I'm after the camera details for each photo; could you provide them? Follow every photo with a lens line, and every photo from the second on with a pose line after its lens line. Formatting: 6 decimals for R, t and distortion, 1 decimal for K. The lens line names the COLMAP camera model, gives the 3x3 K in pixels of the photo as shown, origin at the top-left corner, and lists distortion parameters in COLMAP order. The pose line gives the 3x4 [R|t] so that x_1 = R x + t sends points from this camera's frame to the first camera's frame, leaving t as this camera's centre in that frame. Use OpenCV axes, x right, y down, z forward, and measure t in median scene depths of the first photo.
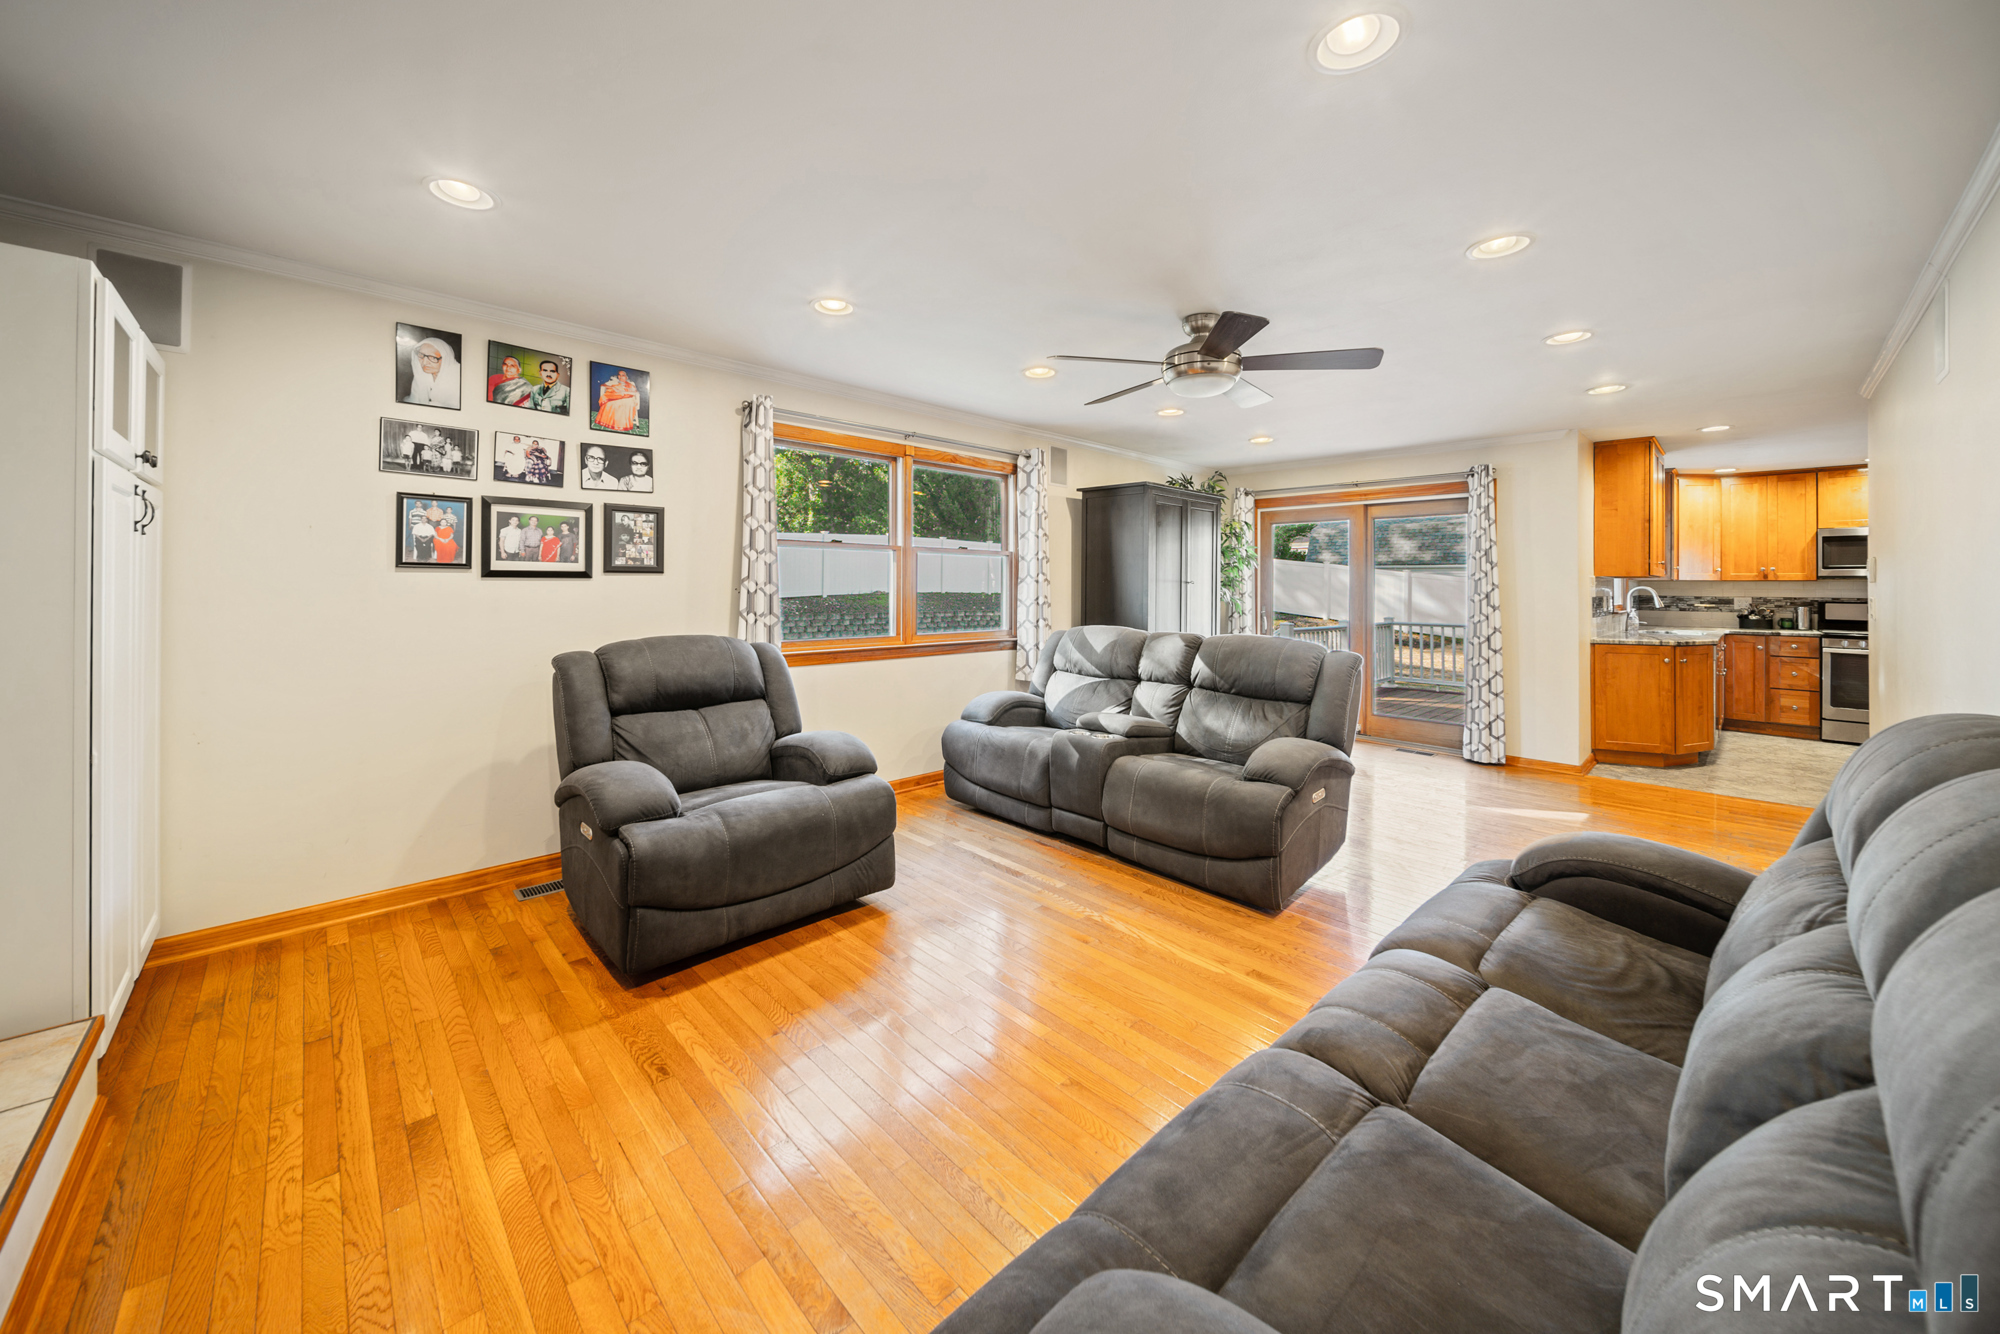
lens RADIAL K [[706.7, 0, 1012.4], [0, 706.7, 579.8], [0, 0, 1]] dist [0.003352, -0.001894]
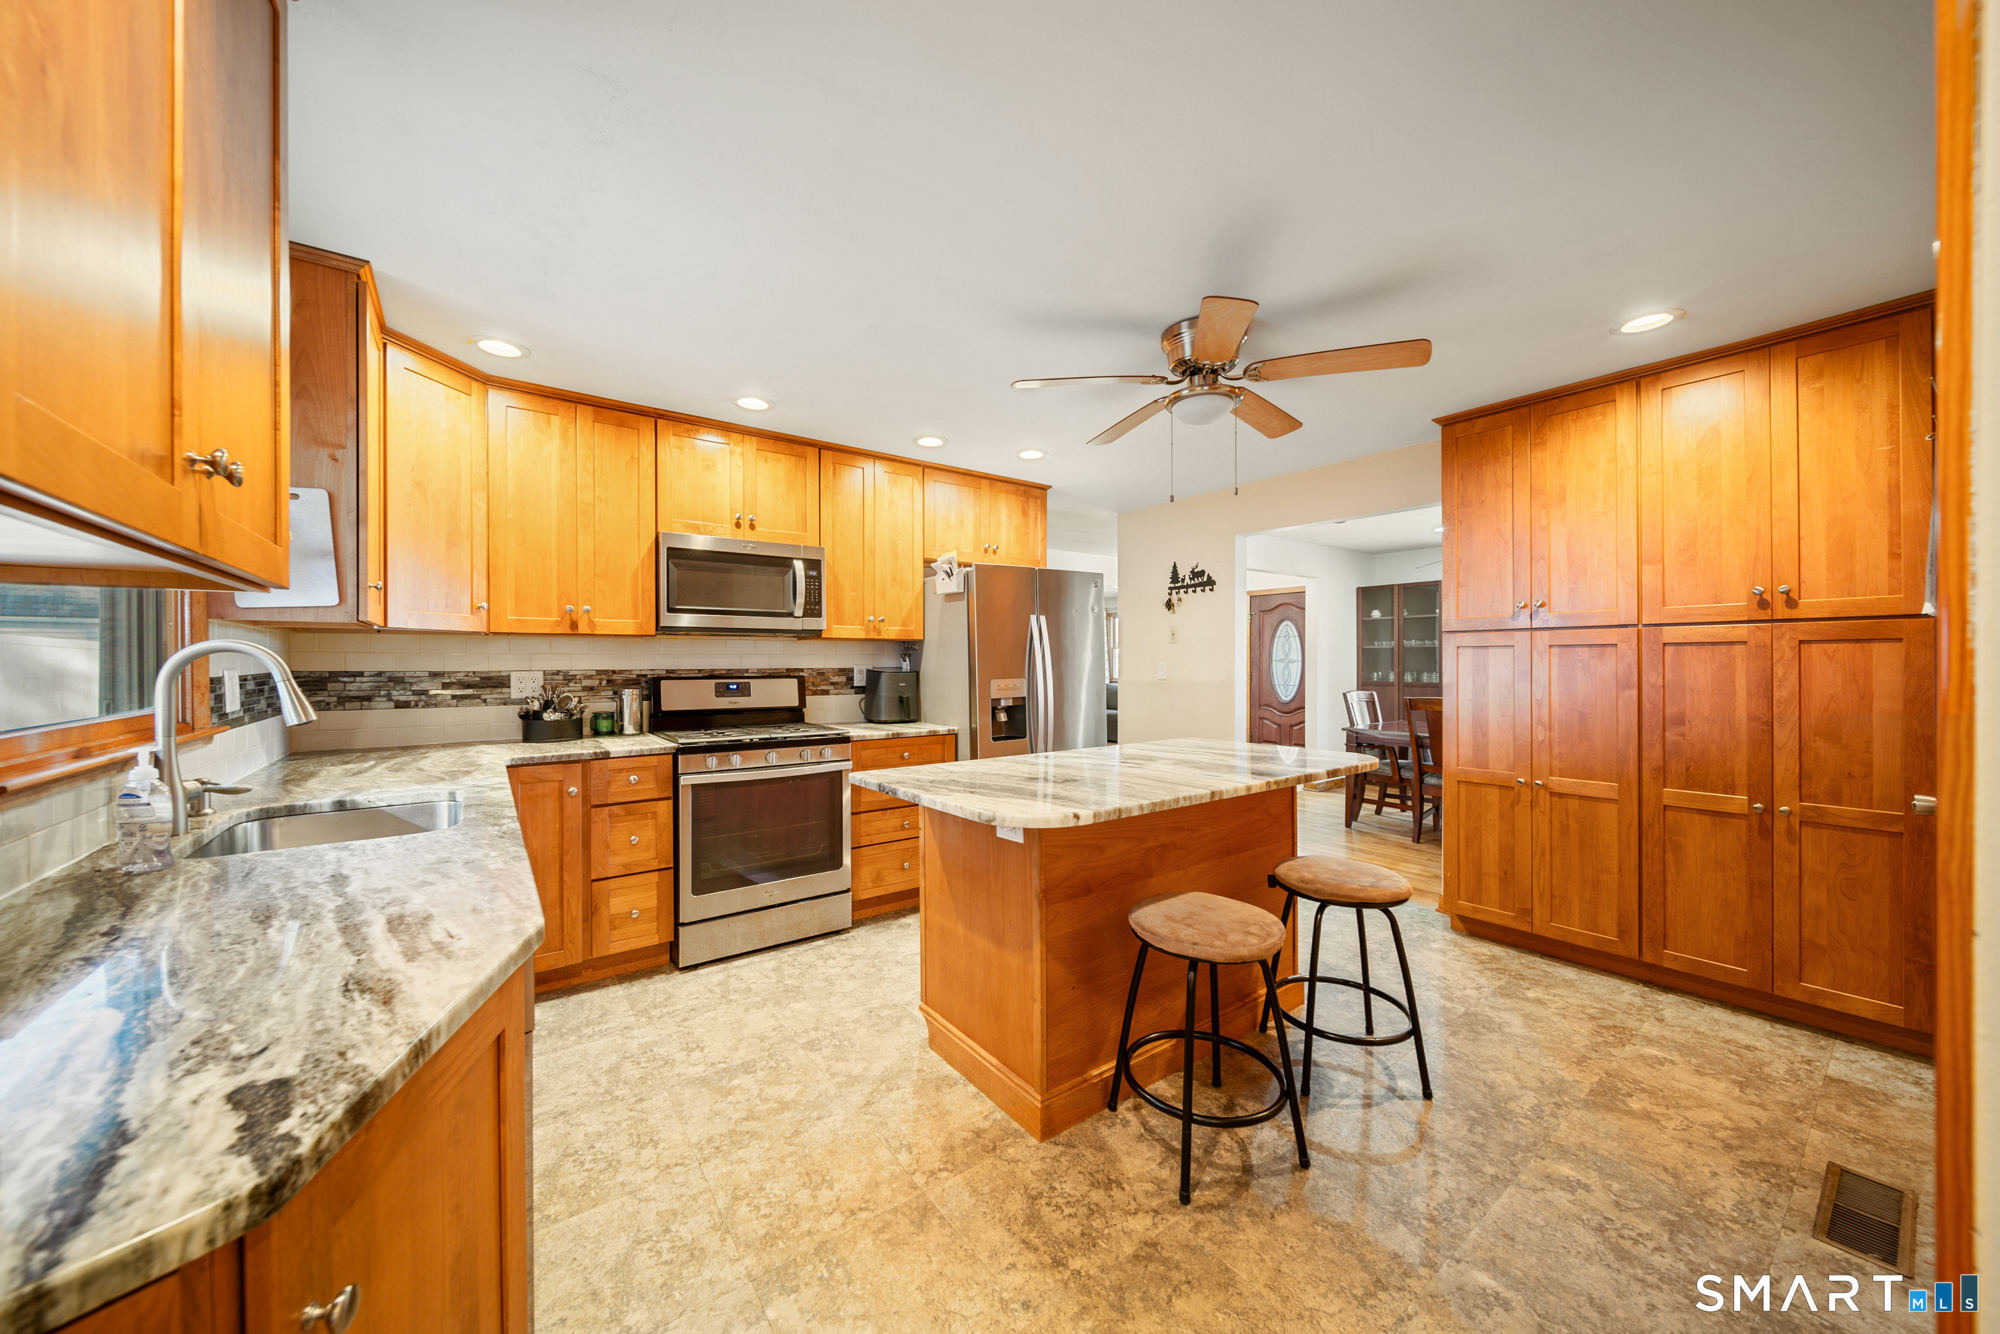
lens RADIAL K [[706.7, 0, 991.3], [0, 706.7, 669.0], [0, 0, 1]] dist [0.003352, -0.001894]
pose [[0.120770, -0.017951, 0.992518, 1.320897], [-0.010858, 0.999753, 0.019403, 0.023909], [-0.992621, -0.013120, 0.120545, 1.388308]]
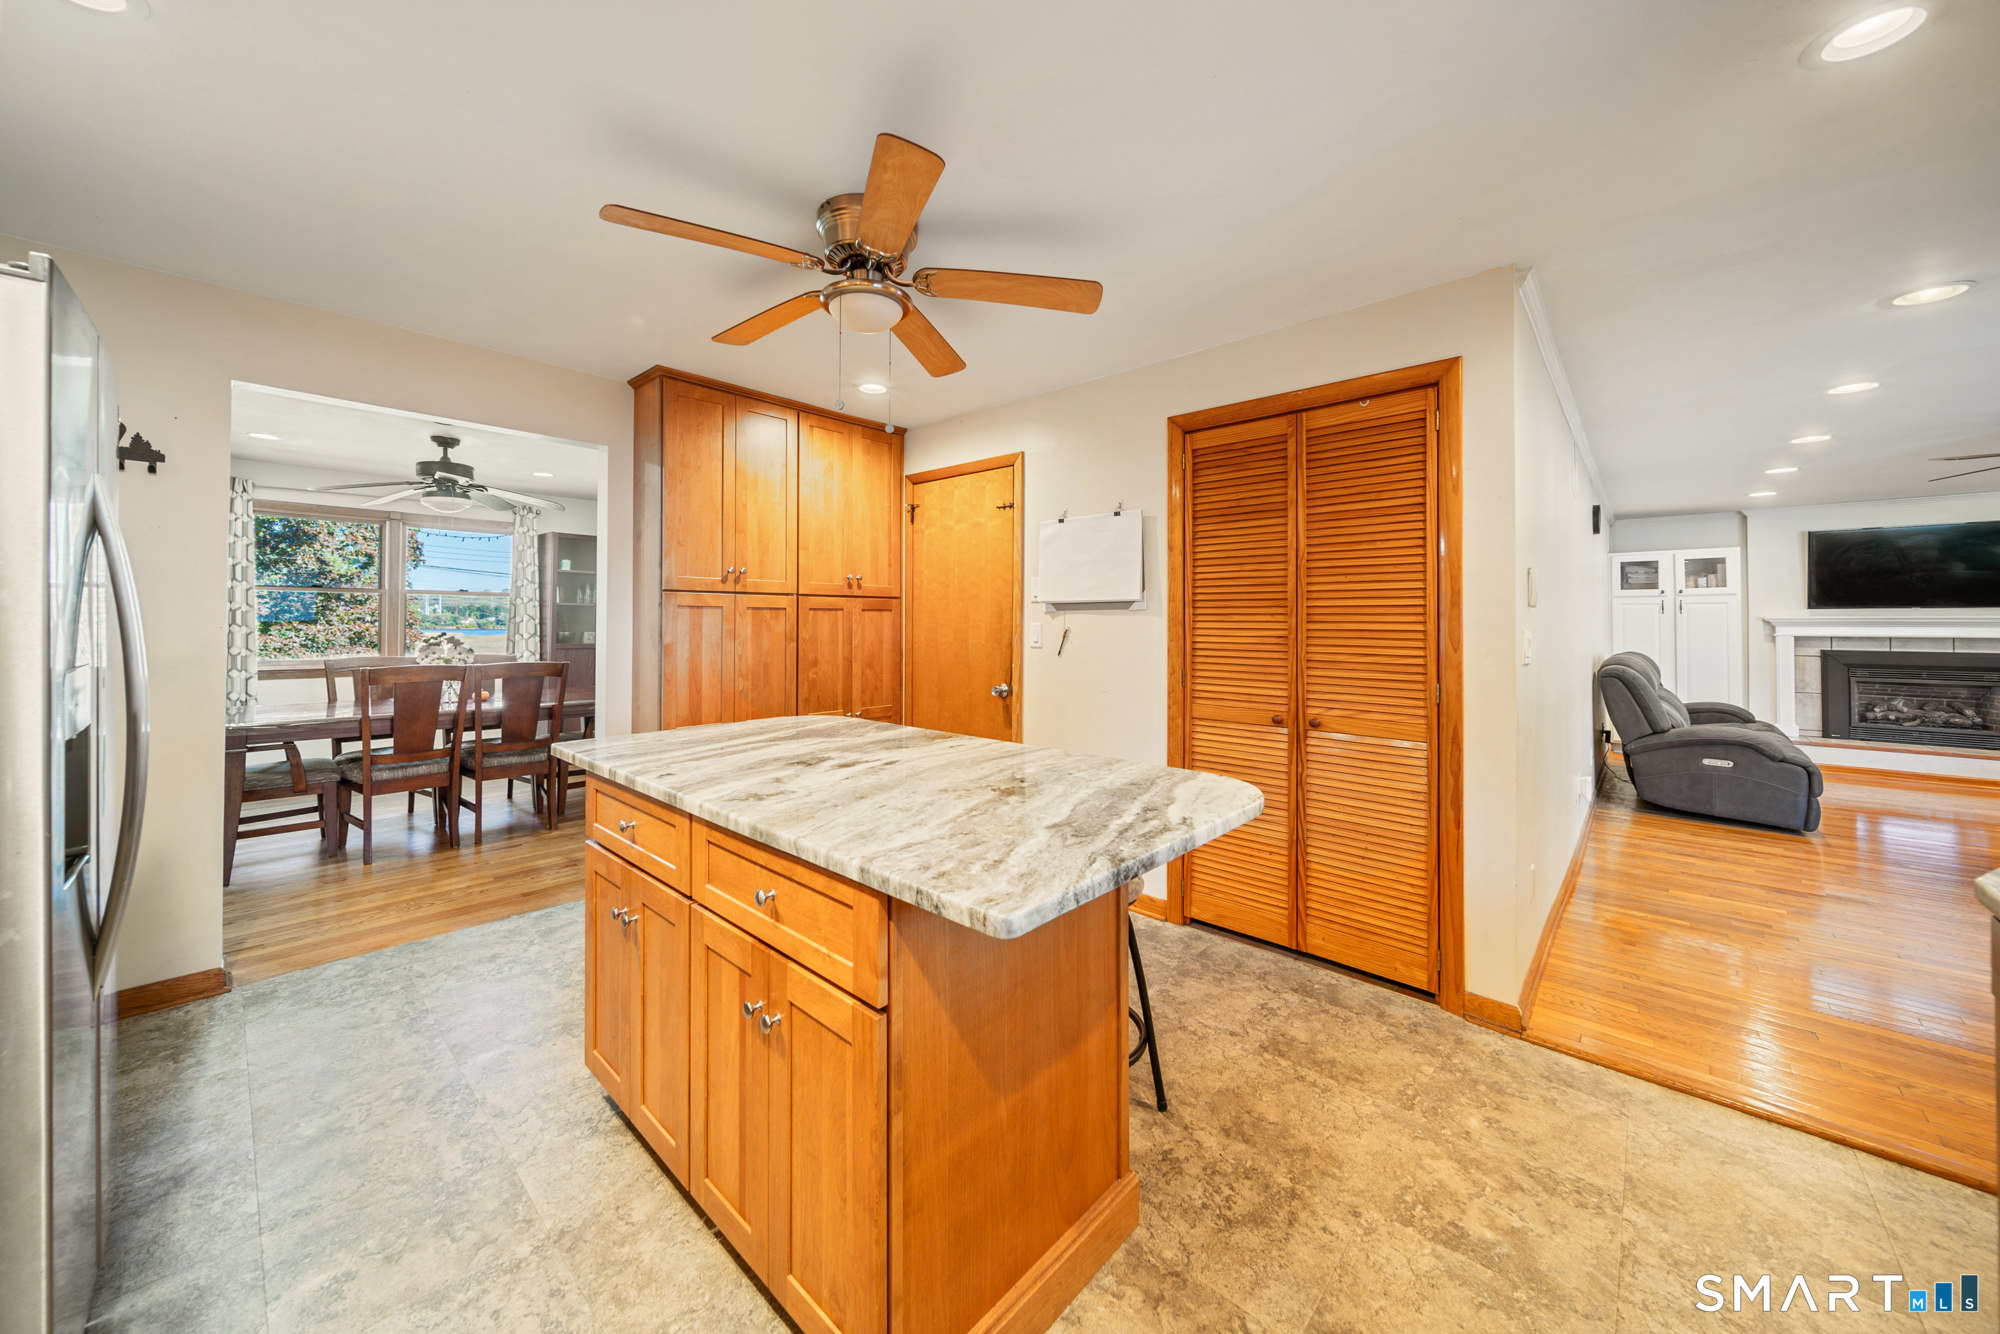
lens RADIAL K [[706.7, 0, 991.7], [0, 706.7, 629.2], [0, 0, 1]] dist [0.003352, -0.001894]
pose [[-0.997620, -0.012437, -0.067817, 2.035159], [-0.012177, 0.999917, -0.004238, 0.036515], [0.067864, -0.003402, -0.997689, 1.876420]]
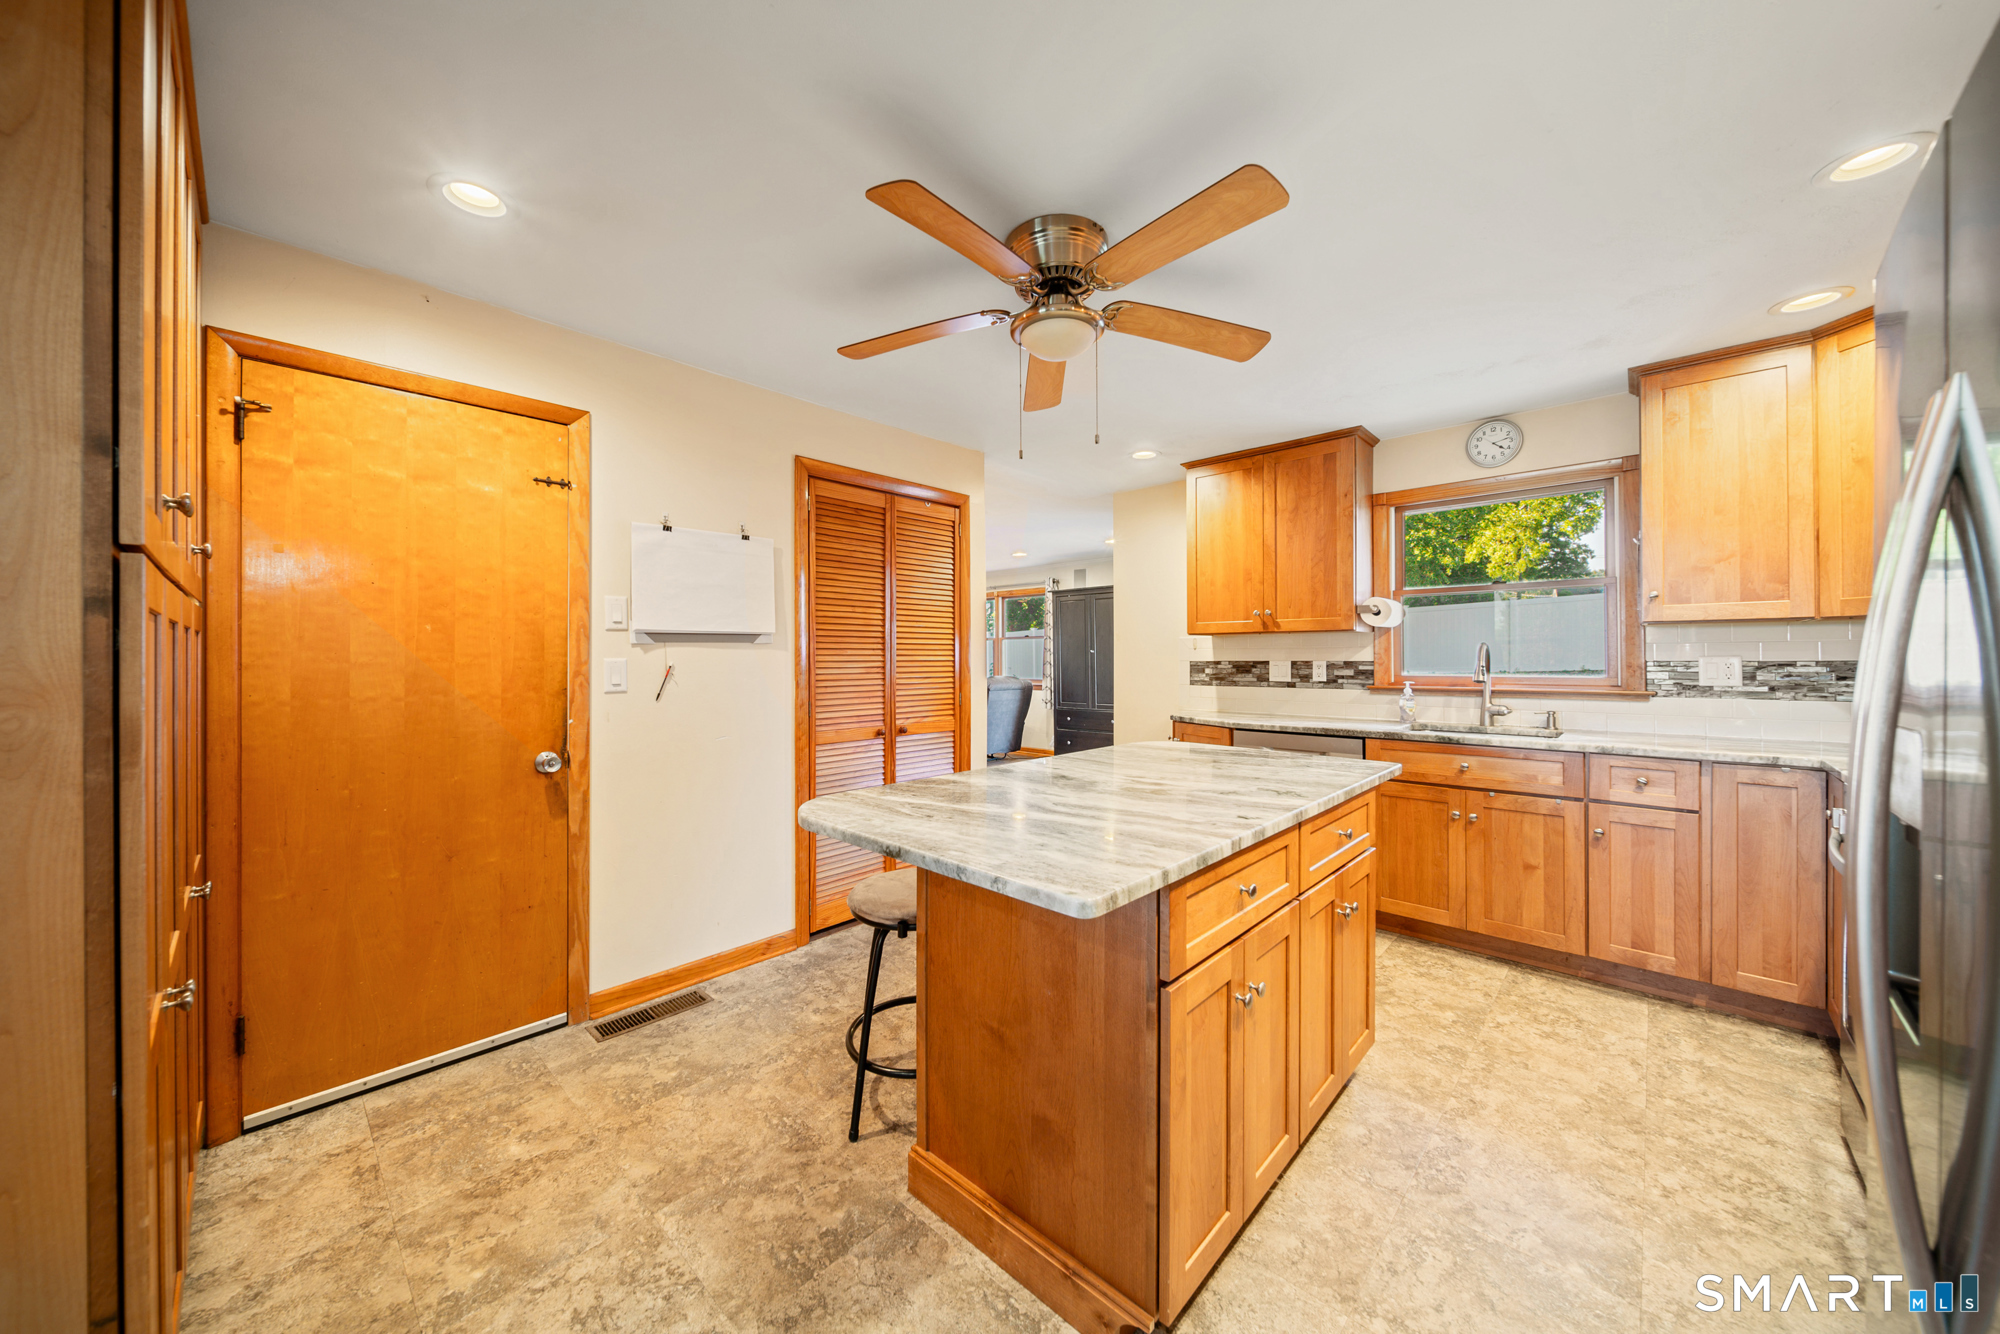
lens RADIAL K [[706.7, 0, 990.4], [0, 706.7, 652.8], [0, 0, 1]] dist [0.003352, -0.001894]
pose [[0.051243, -0.012098, -0.998613, 2.709513], [0.018807, 0.999761, -0.011147, 0.031305], [0.998509, -0.018210, 0.051459, 1.163120]]
